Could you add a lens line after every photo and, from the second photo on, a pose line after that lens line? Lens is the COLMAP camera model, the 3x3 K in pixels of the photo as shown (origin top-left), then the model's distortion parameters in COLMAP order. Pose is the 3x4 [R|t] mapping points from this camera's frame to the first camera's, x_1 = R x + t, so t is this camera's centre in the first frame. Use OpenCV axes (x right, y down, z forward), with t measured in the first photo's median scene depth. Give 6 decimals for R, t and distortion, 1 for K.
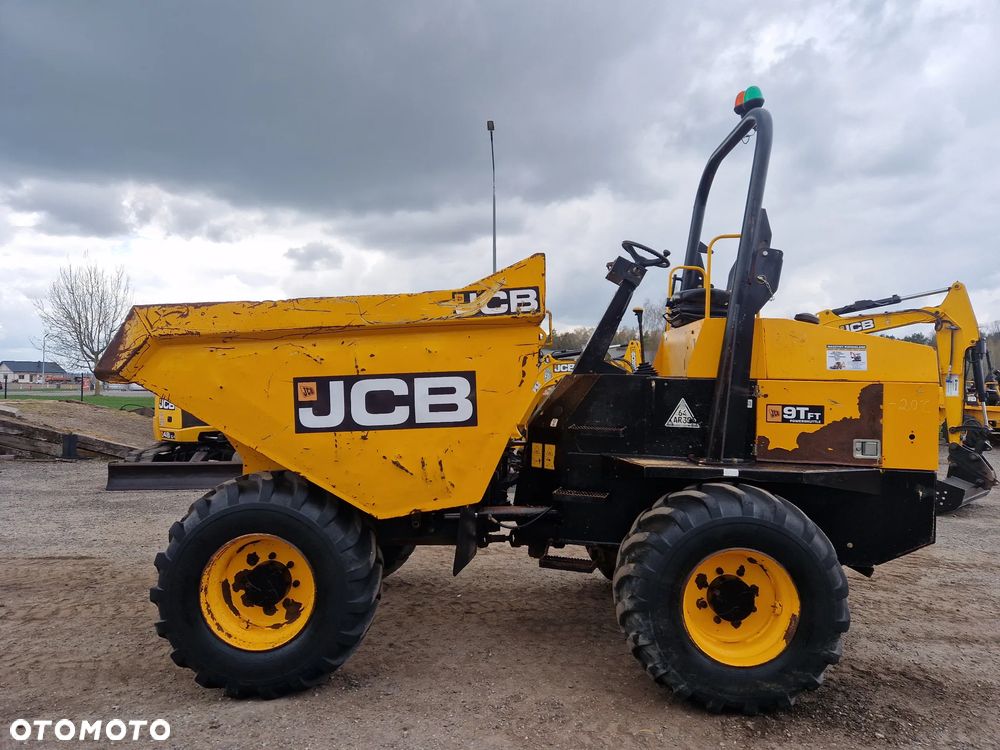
lens RADIAL K [[670.5, 0, 509.2], [0, 670.5, 381.4], [0, 0, 1]] dist [0.073637, -0.063775]
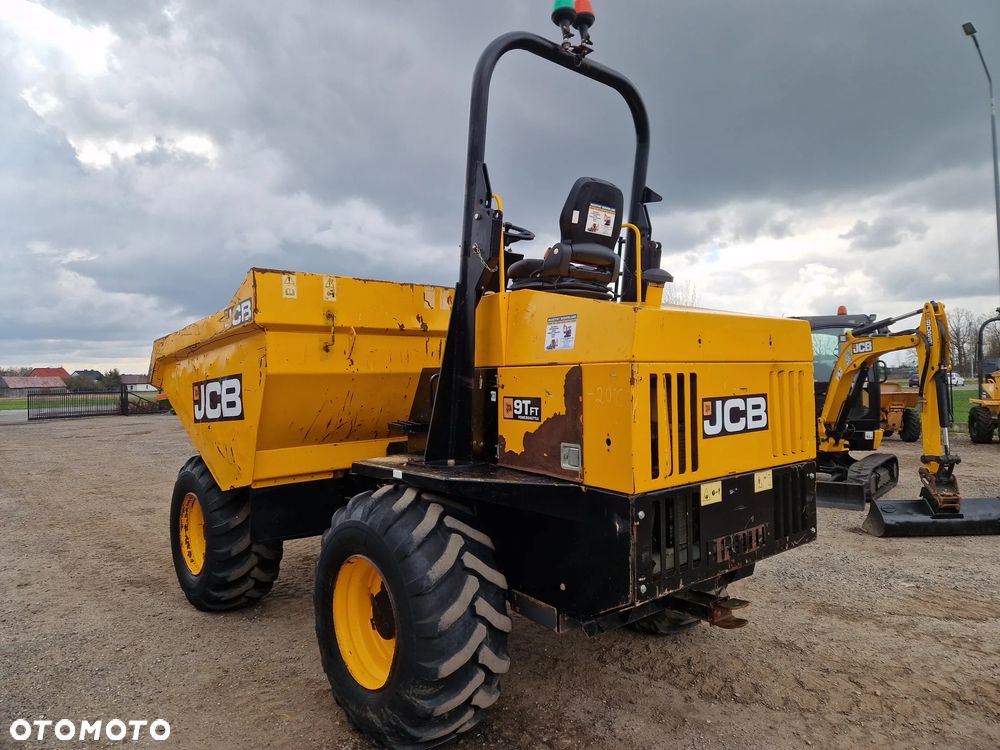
lens RADIAL K [[670.5, 0, 504.7], [0, 670.5, 376.2], [0, 0, 1]] dist [0.073637, -0.063775]
pose [[0.669371, -0.035058, -0.742100, 0.997696], [0.036850, 0.999223, -0.013967, 0.020381], [0.742013, -0.017997, 0.670143, 0.462907]]
